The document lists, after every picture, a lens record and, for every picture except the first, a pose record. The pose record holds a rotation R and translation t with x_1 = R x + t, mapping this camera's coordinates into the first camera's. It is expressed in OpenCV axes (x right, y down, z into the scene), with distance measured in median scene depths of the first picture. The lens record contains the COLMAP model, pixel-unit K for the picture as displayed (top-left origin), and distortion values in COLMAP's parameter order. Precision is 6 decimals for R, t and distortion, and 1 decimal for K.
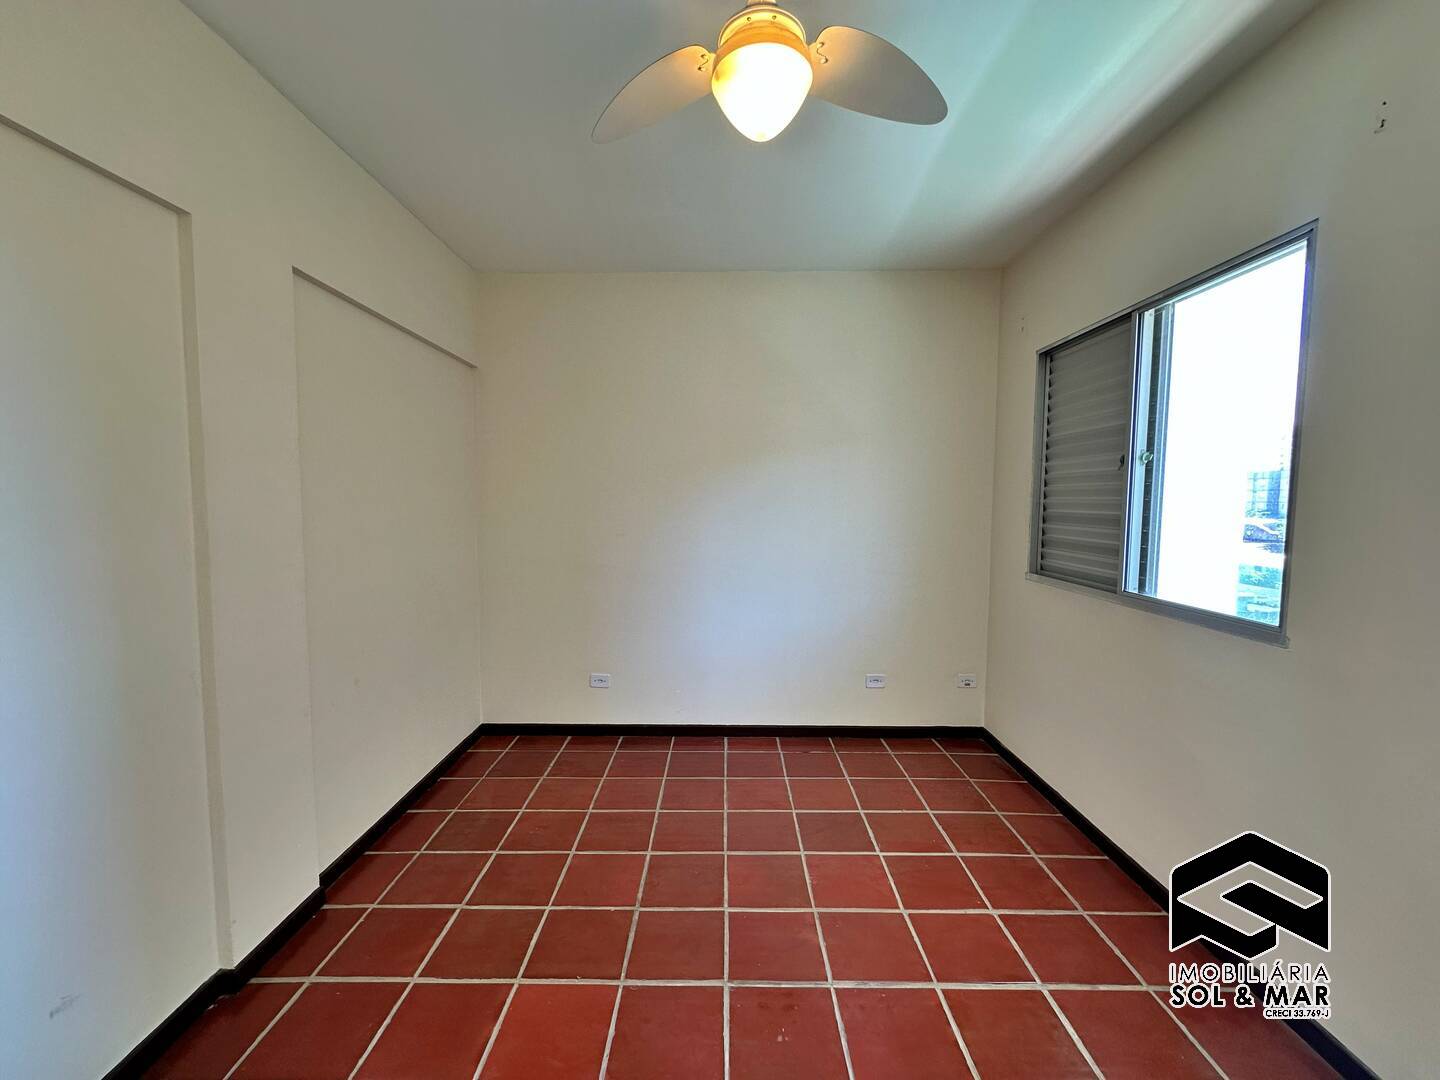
lens RADIAL K [[574.1, 0, 719.9], [0, 574.1, 538.7], [0, 0, 1]] dist [-0.004285, 0.001034]
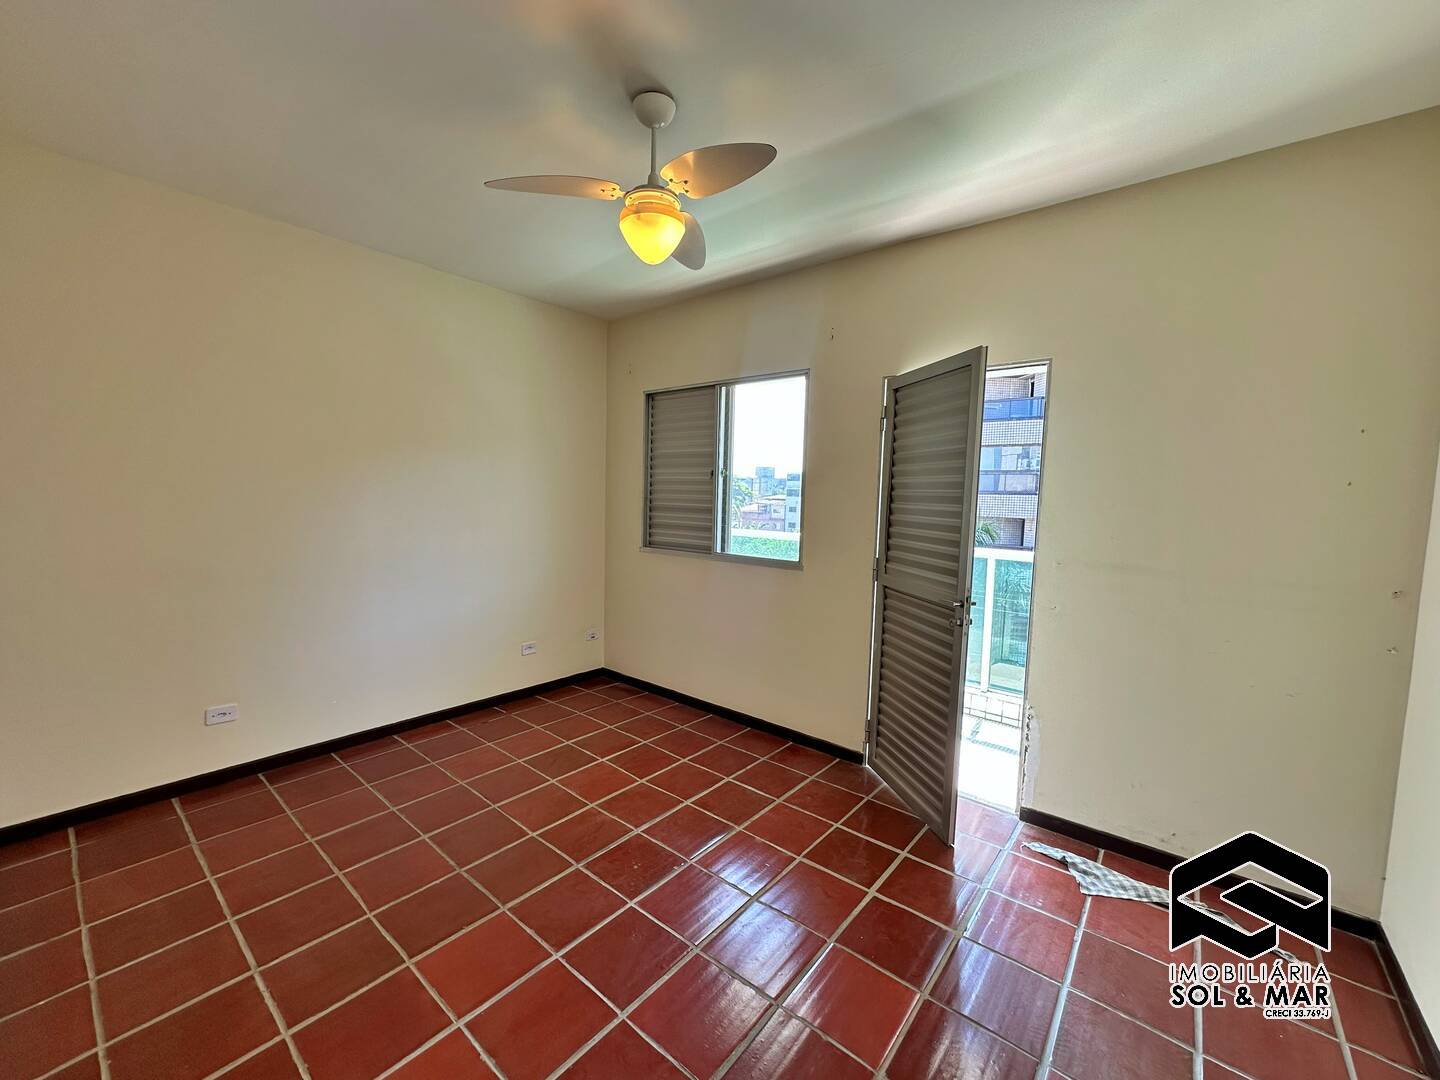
lens RADIAL K [[574.1, 0, 723.0], [0, 574.1, 534.3], [0, 0, 1]] dist [-0.004285, 0.001034]
pose [[0.627461, -0.038443, 0.777698, -0.484608], [0.029033, 0.999241, 0.025970, -0.003366], [-0.778107, 0.006284, 0.628101, -0.054342]]
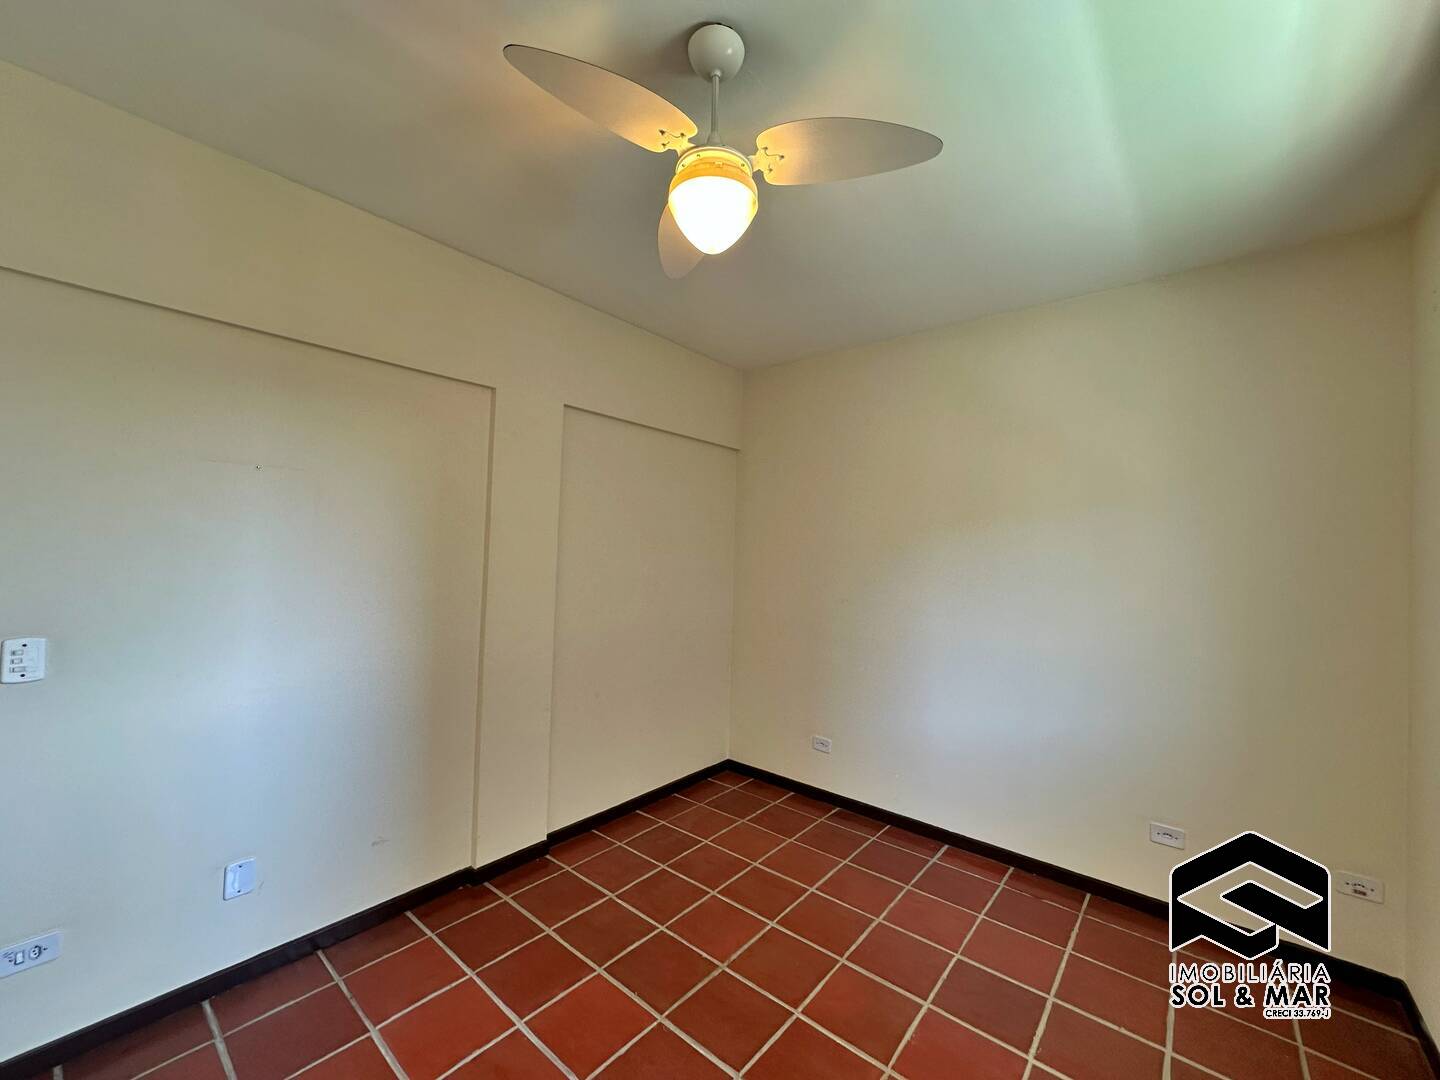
lens RADIAL K [[574.1, 0, 721.2], [0, 574.1, 535.6], [0, 0, 1]] dist [-0.004285, 0.001034]
pose [[0.773826, 0.003232, -0.633390, 0.368506], [-0.073353, 0.993716, -0.084546, -0.022397], [0.629136, 0.111885, 0.769200, 0.094841]]
